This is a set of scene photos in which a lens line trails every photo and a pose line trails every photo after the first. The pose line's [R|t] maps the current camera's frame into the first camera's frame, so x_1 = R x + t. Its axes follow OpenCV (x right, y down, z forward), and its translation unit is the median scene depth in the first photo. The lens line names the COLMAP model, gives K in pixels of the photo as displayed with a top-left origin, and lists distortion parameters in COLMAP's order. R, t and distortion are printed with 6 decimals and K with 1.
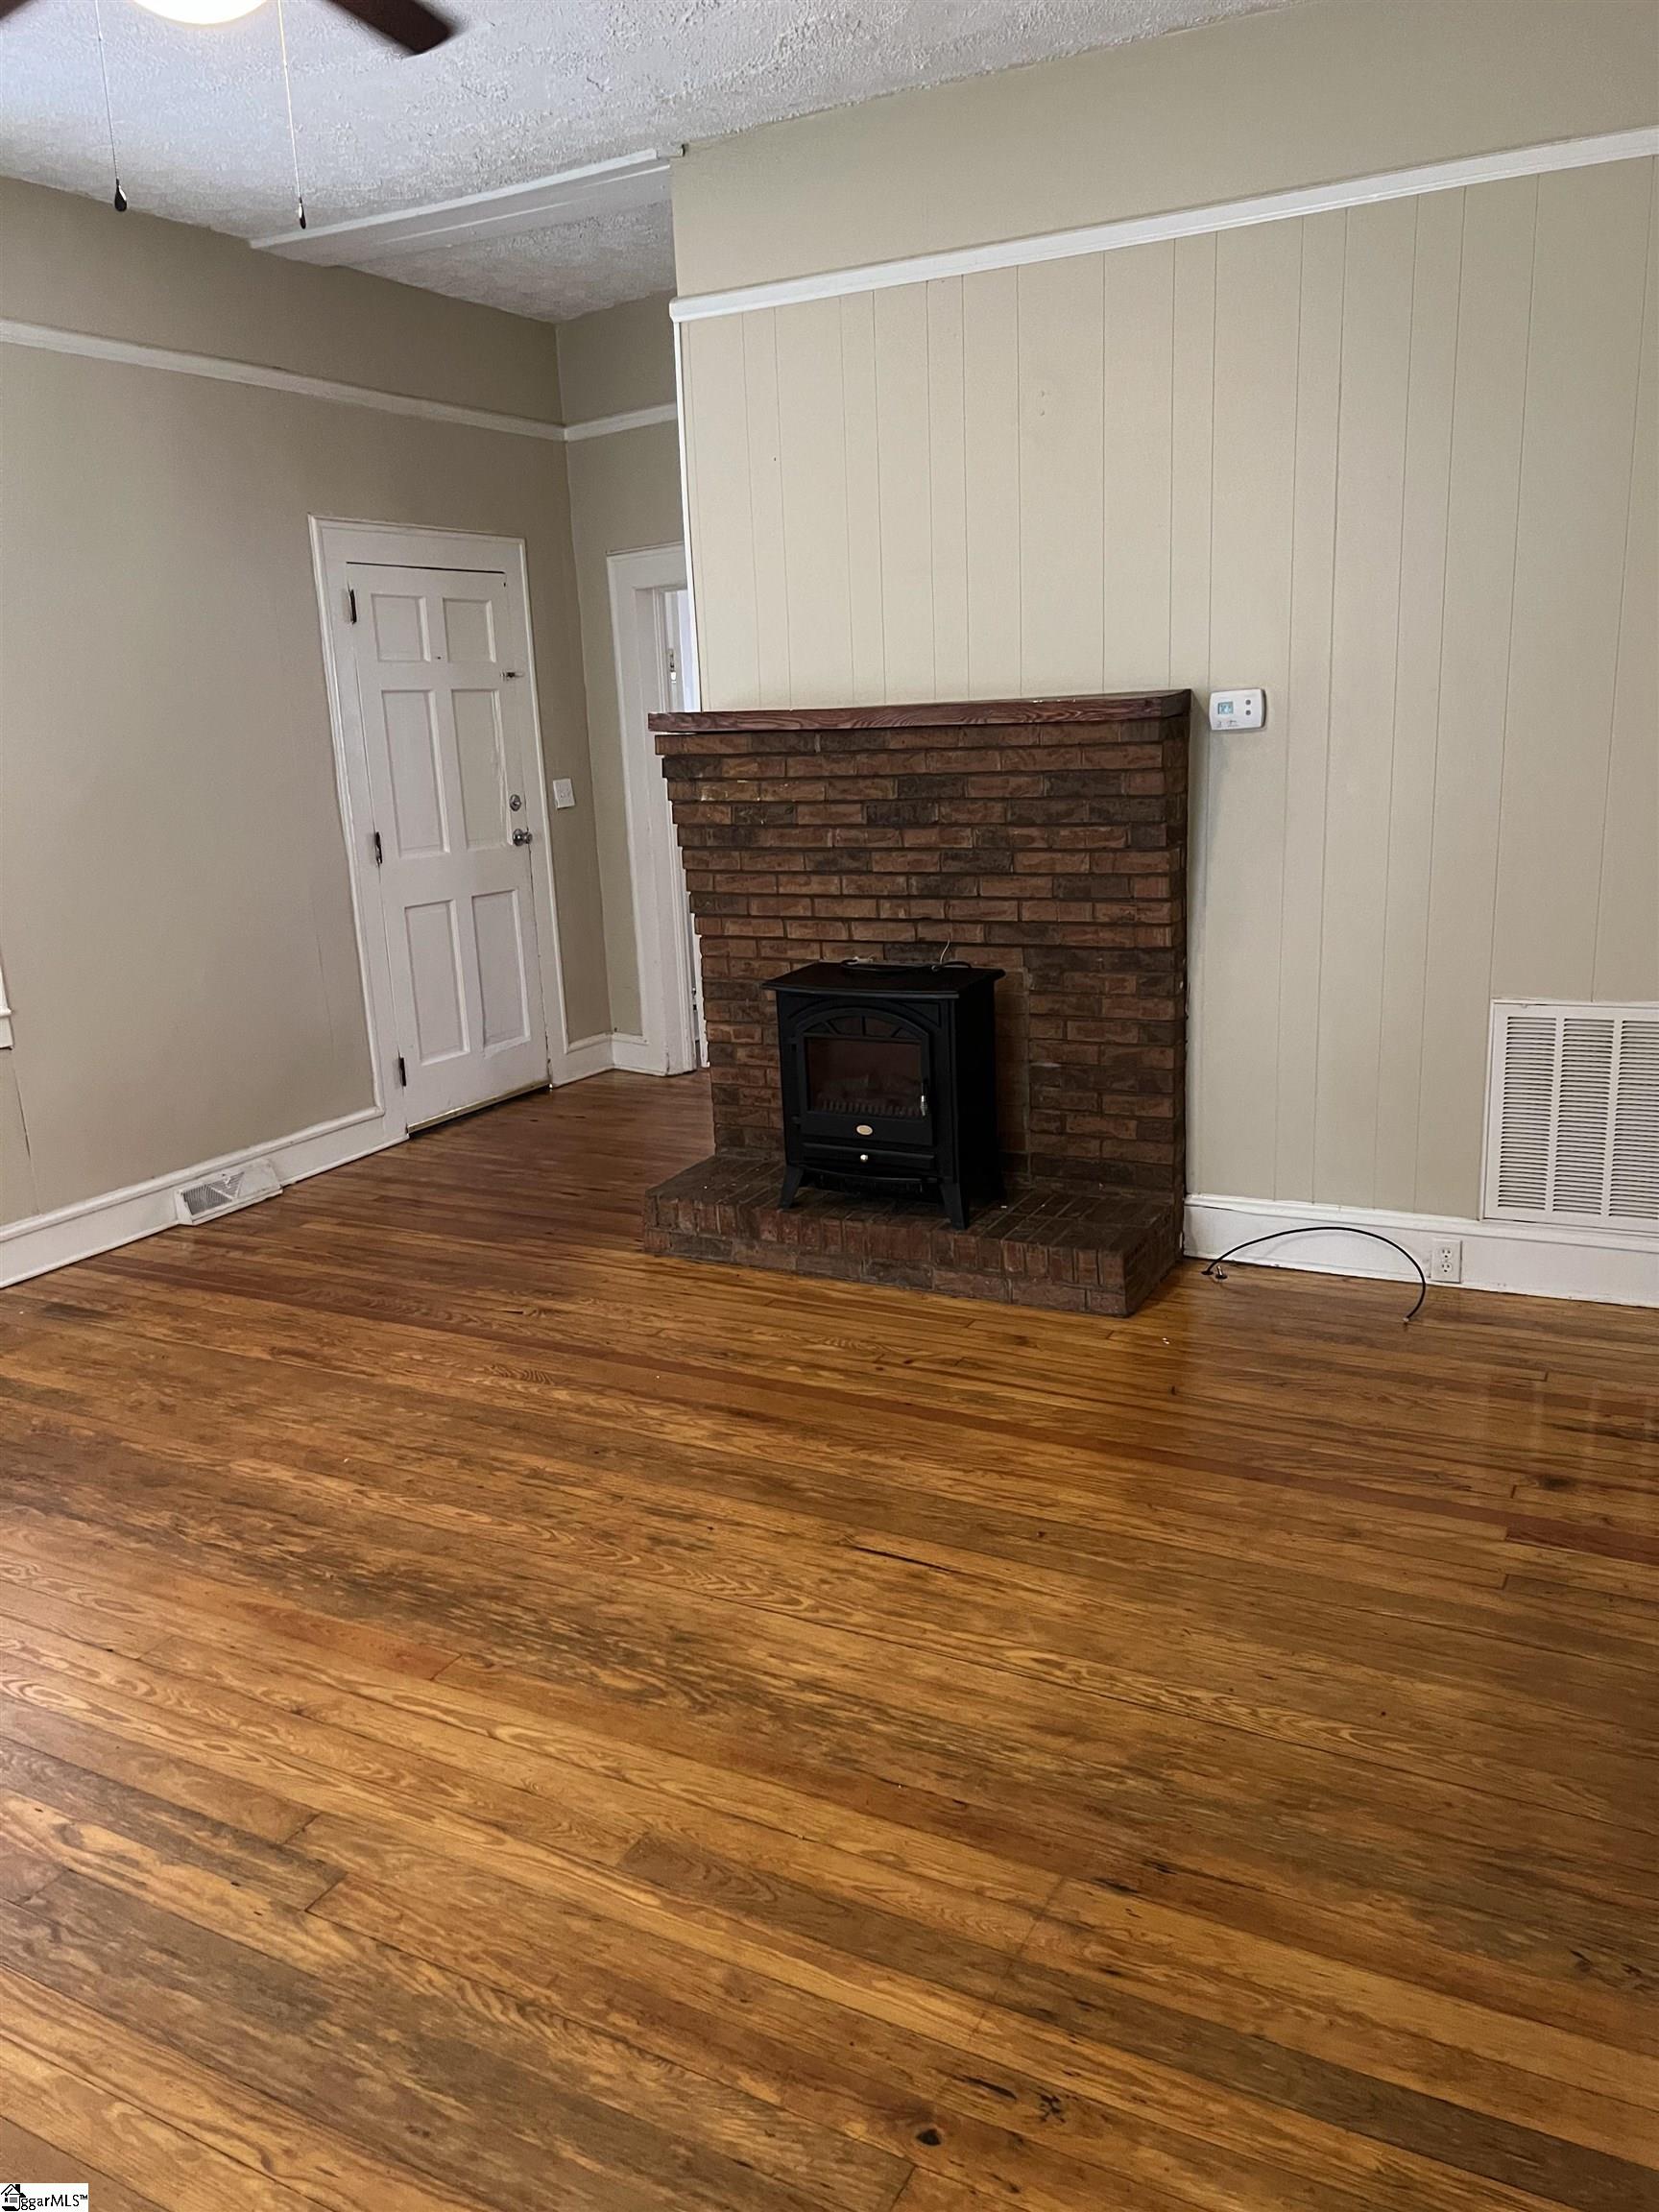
lens RADIAL K [[1633.4, 0, 829.5], [0, 1633.4, 1106.0], [0, 0, 1]] dist [0.055739, -0.059915]
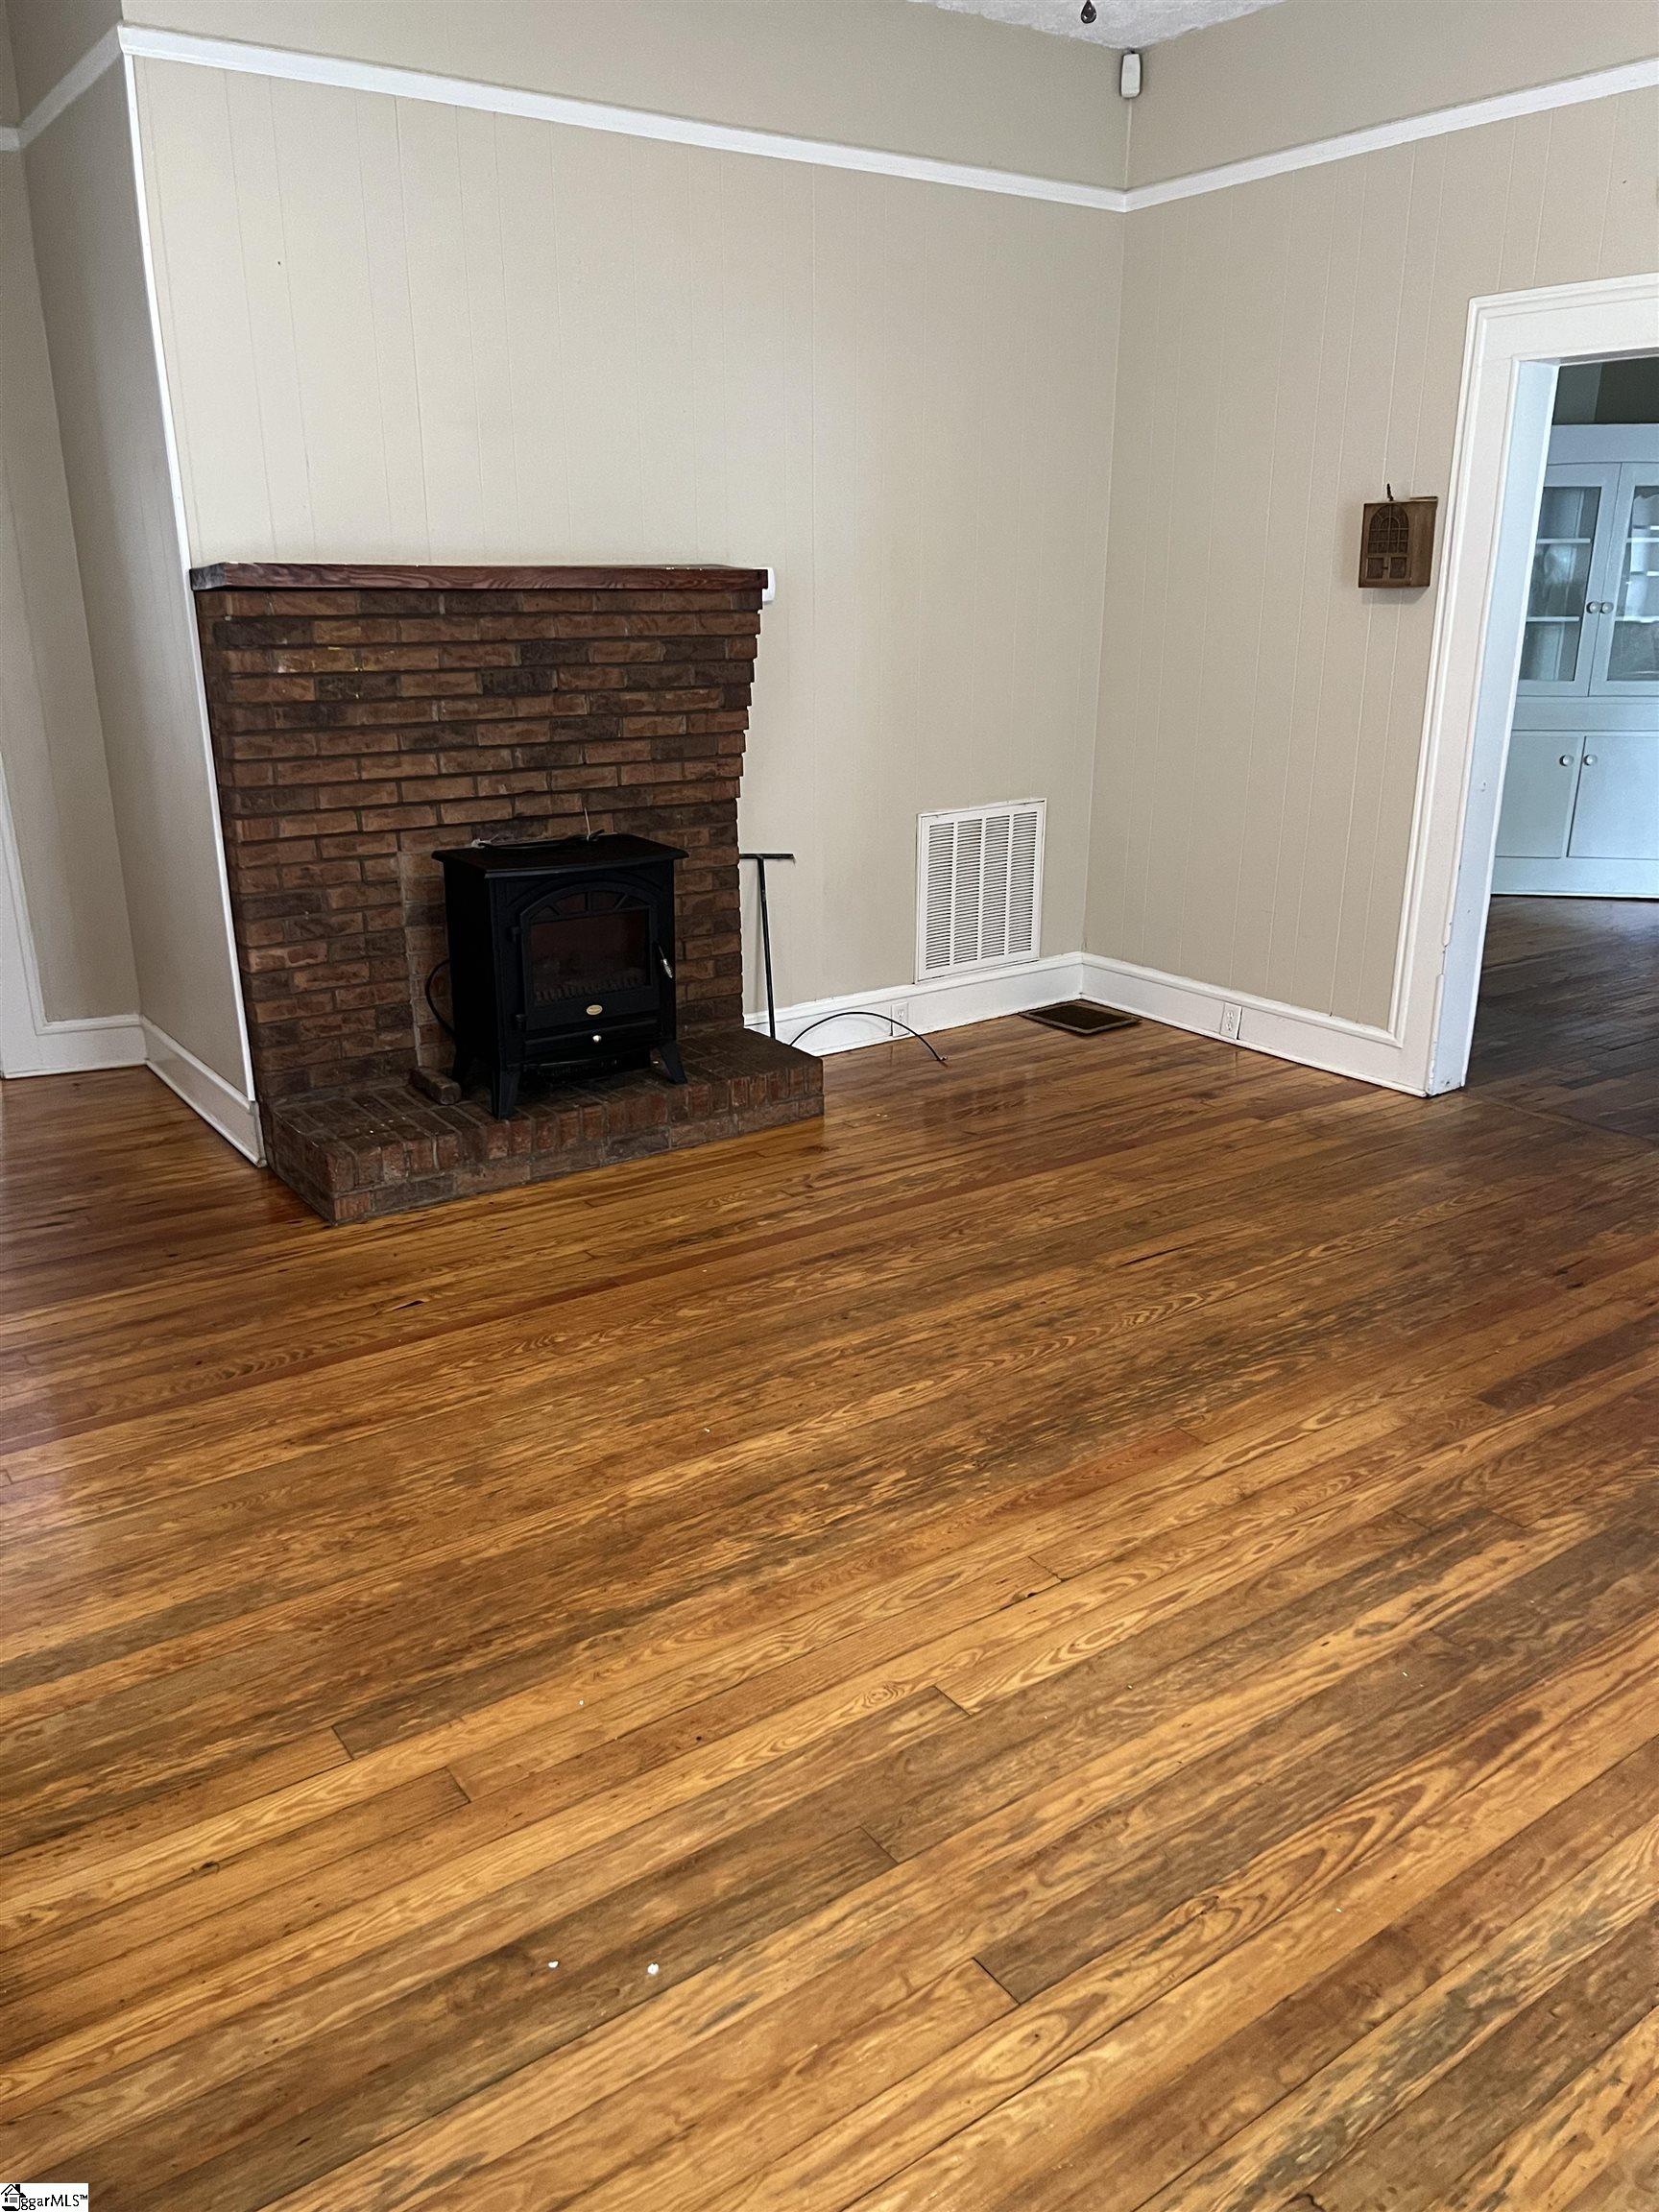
lens RADIAL K [[1662.4, 0, 795.8], [0, 1662.4, 1091.0], [0, 0, 1]] dist [0.020391, -0.003364]
pose [[0.443619, -0.219658, 0.868880, -0.801313], [0.197124, 0.969672, 0.144494, -0.057269], [-0.874268, 0.107177, 0.473465, 0.436852]]
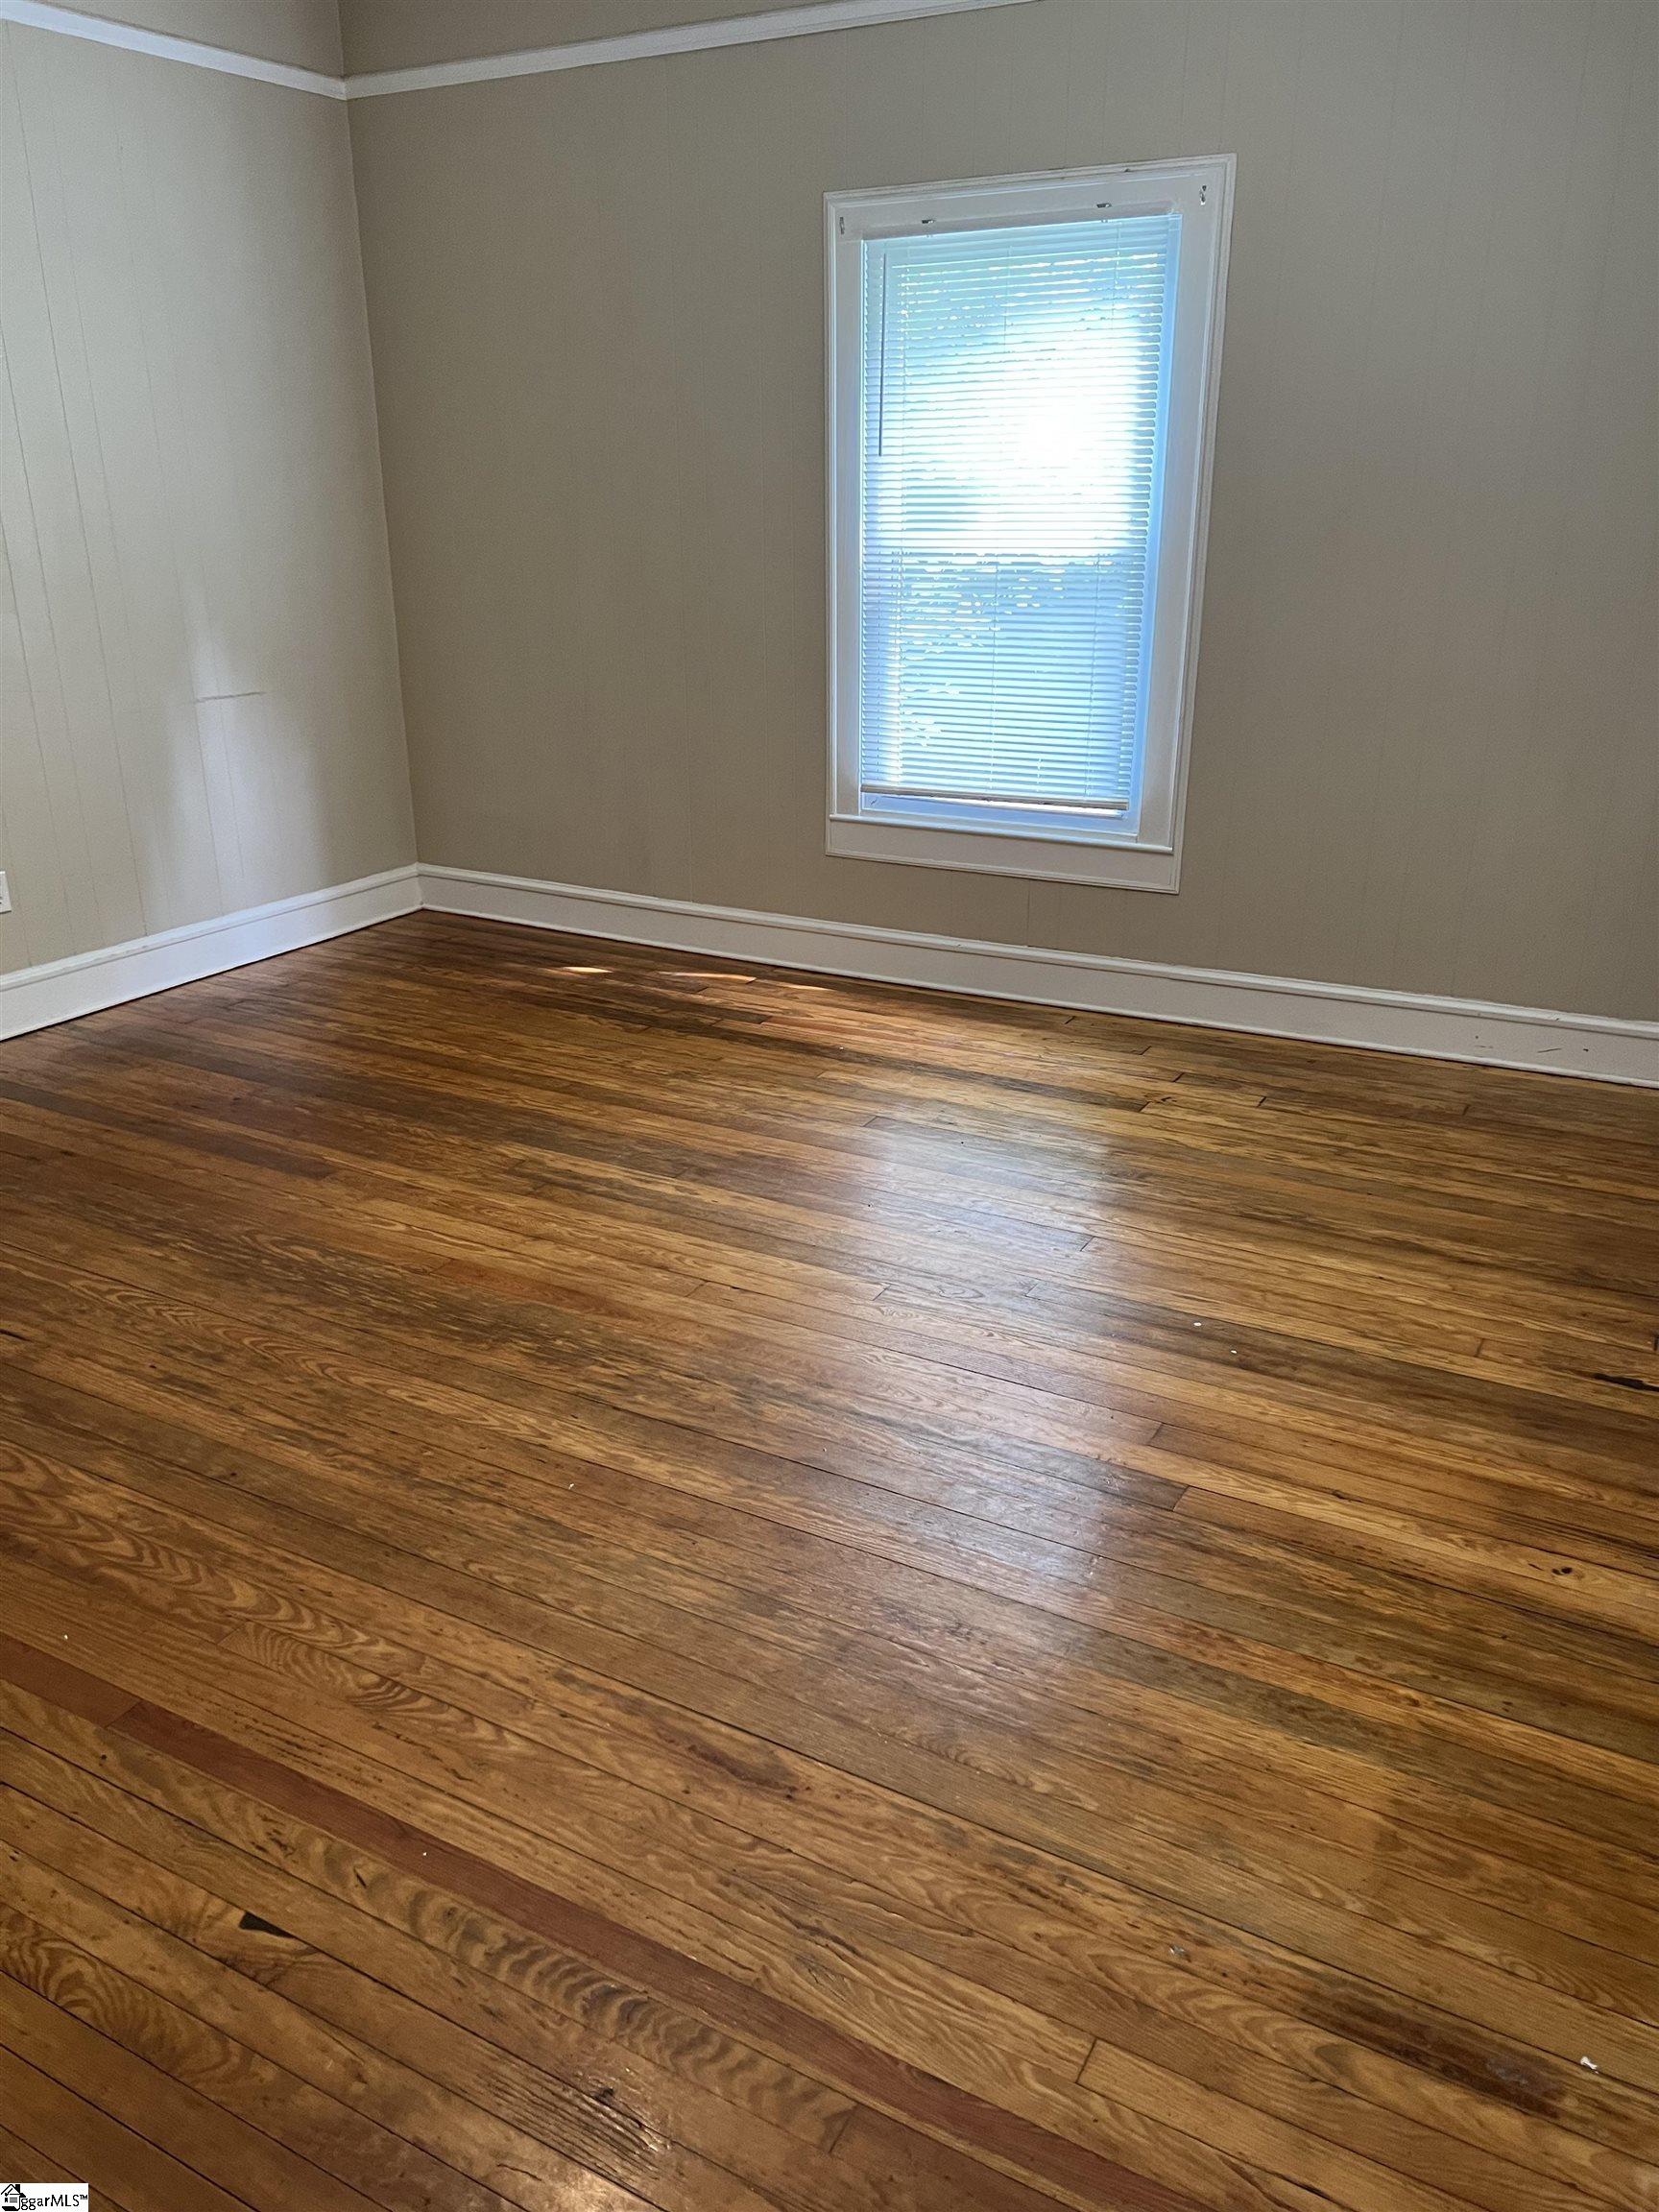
lens RADIAL K [[1633.4, 0, 829.5], [0, 1633.4, 1106.0], [0, 0, 1]] dist [0.055739, -0.059915]
pose [[-0.998380, 0.045218, 0.034537, -0.360787], [0.056843, 0.819581, 0.570137, -0.272647], [-0.002525, 0.571176, -0.820824, 1.227599]]
